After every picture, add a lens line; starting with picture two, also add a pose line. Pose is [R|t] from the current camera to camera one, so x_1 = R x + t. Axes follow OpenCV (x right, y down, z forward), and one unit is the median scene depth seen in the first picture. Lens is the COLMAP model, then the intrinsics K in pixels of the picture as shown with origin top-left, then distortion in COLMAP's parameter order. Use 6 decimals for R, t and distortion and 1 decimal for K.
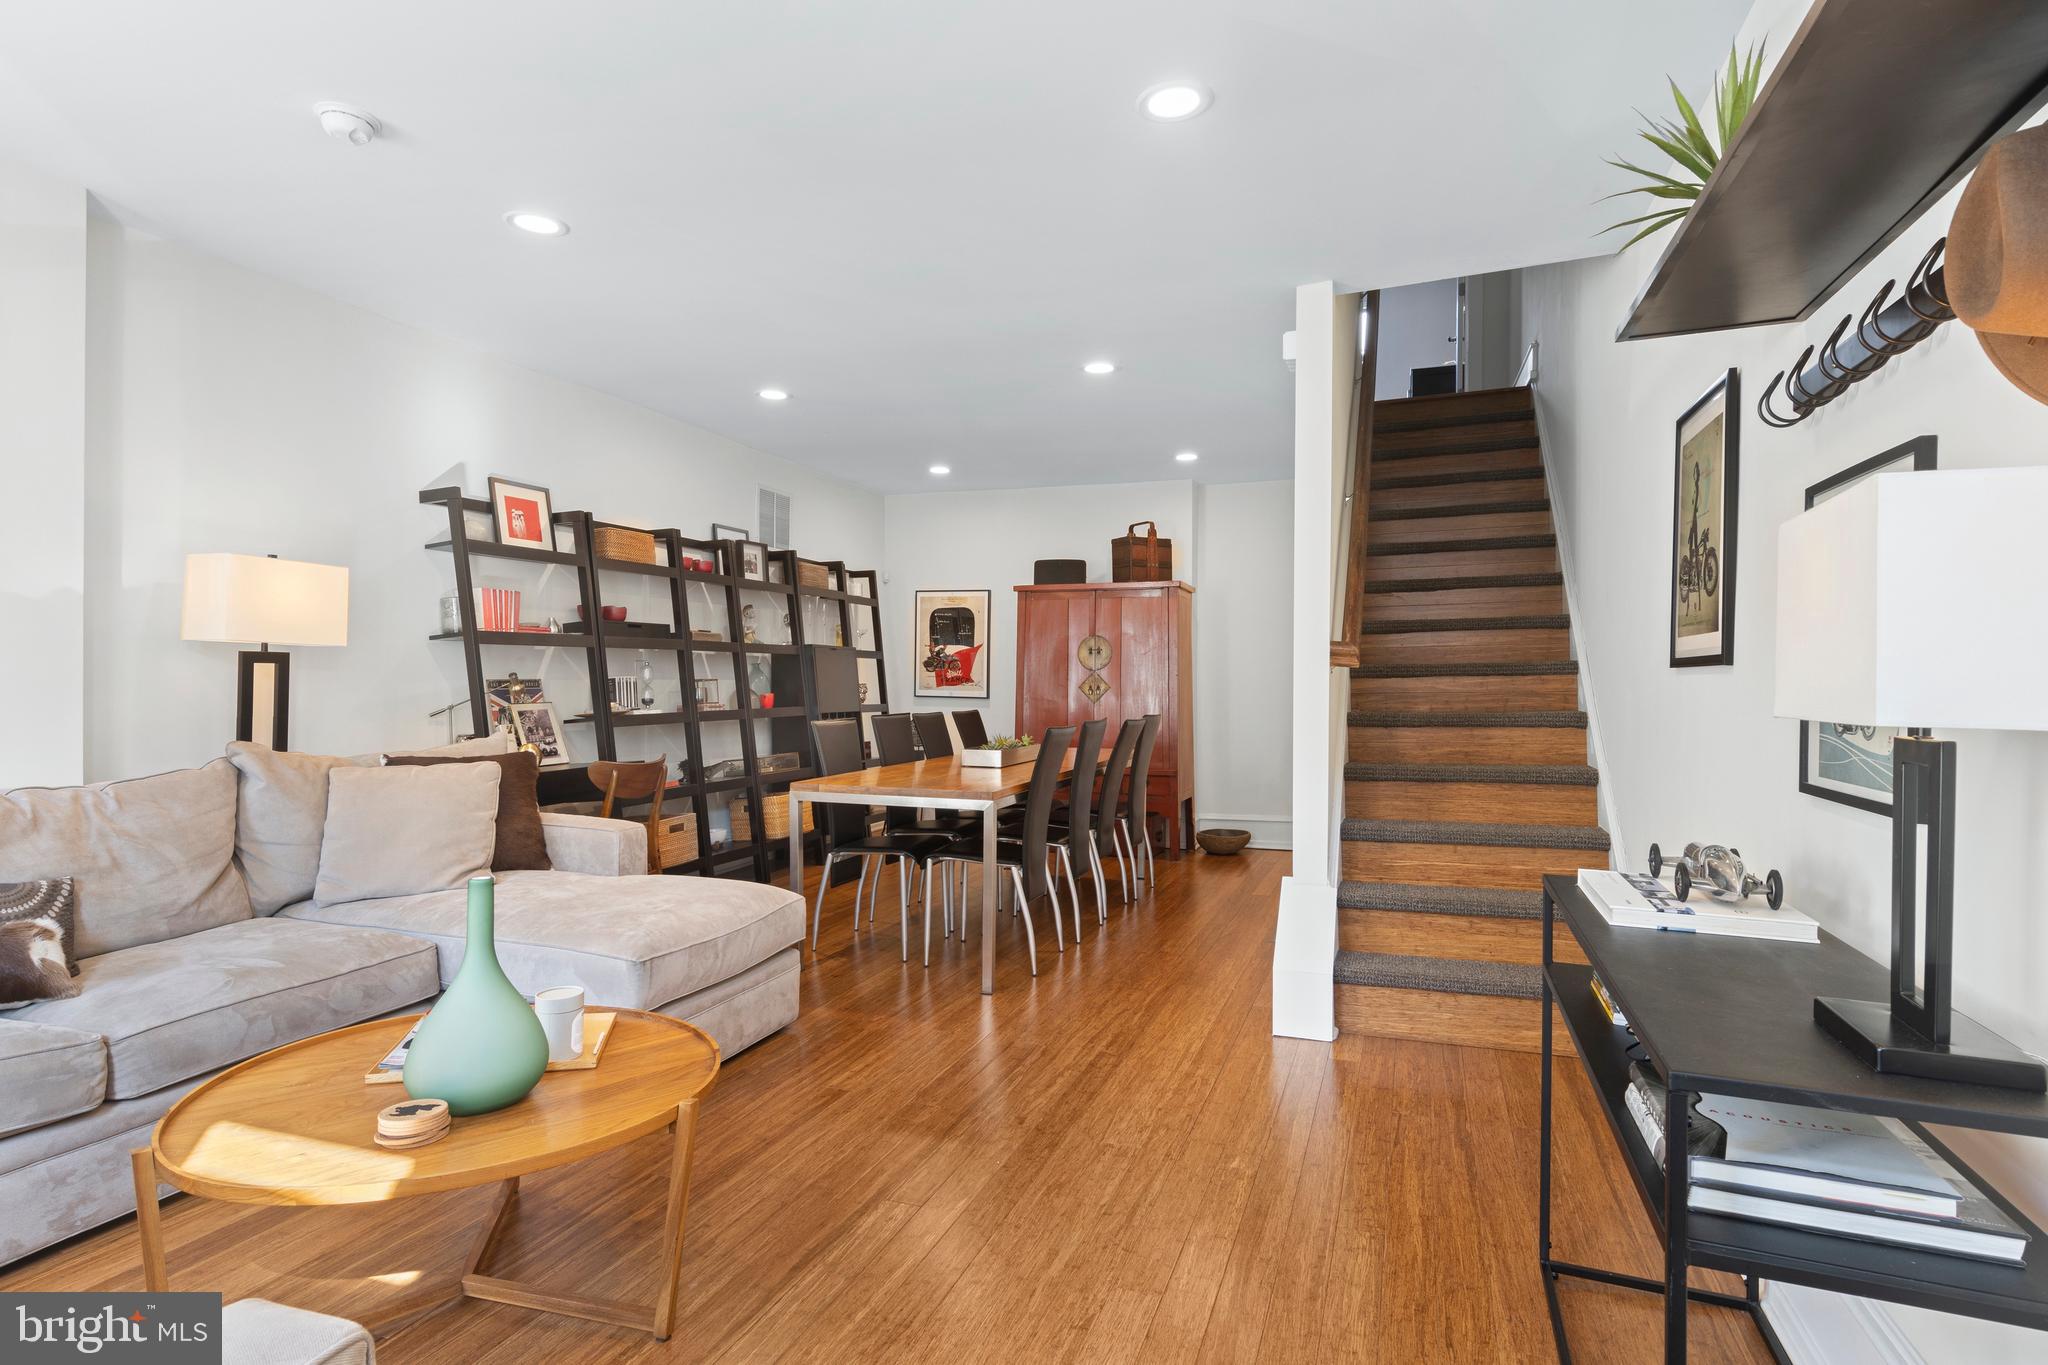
lens RADIAL K [[1050.8, 0, 1023.2], [0, 1050.8, 687.9], [0, 0, 1]] dist [0.006565, -0.000594]
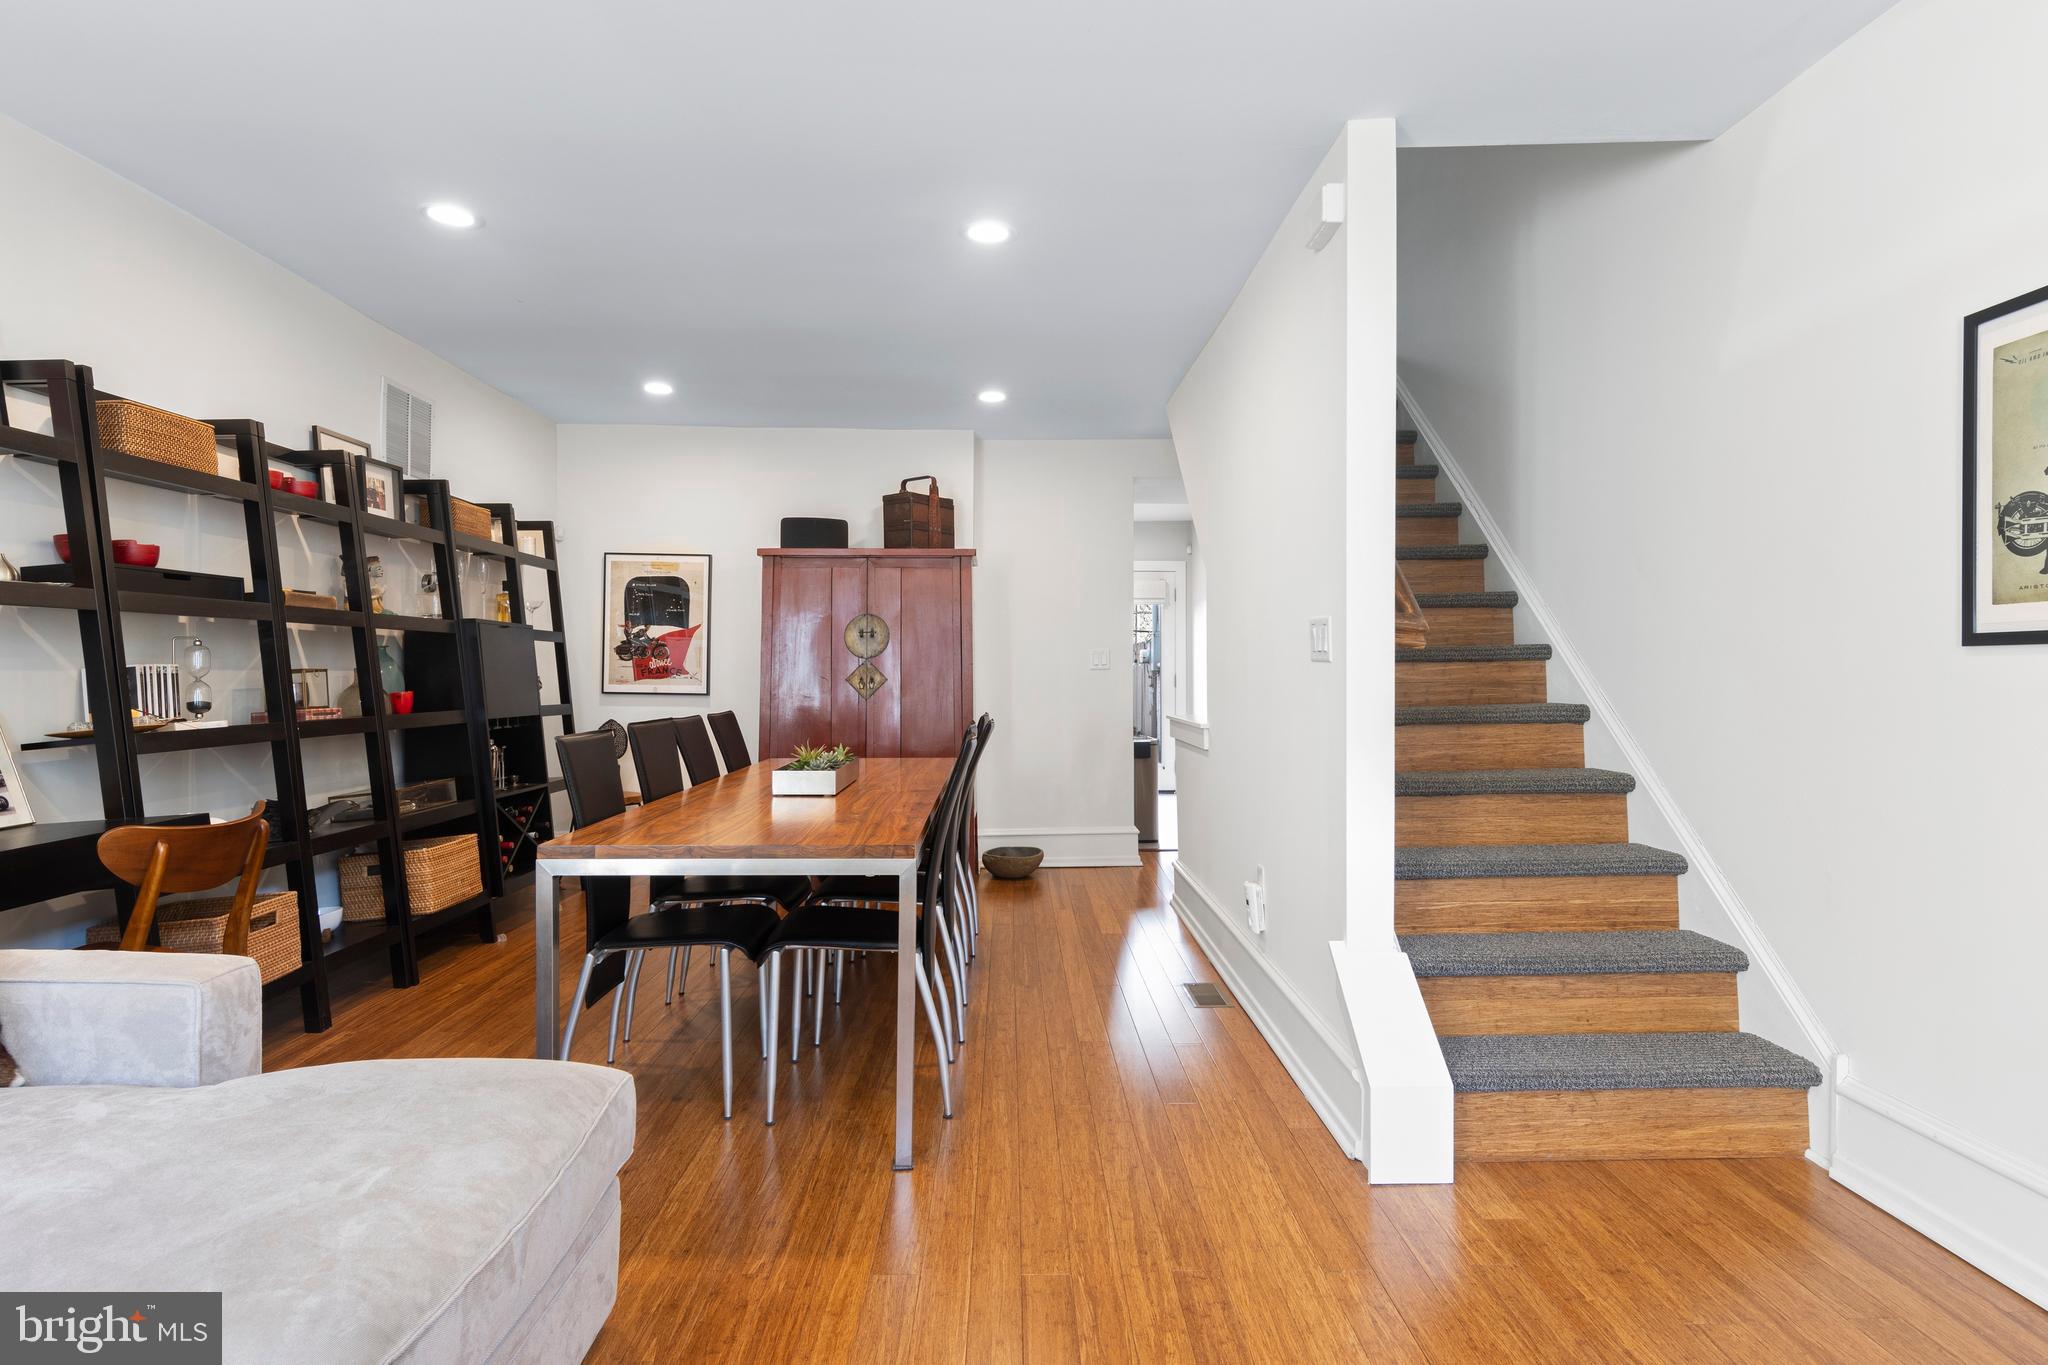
lens RADIAL K [[1050.8, 0, 1021.8], [0, 1050.8, 661.9], [0, 0, 1]] dist [0.006565, -0.000594]
pose [[0.931232, 0.000864, 0.364427, -0.141044], [0.005735, 0.999839, -0.017025, 0.000442], [-0.364383, 0.017944, 0.931076, 0.276794]]
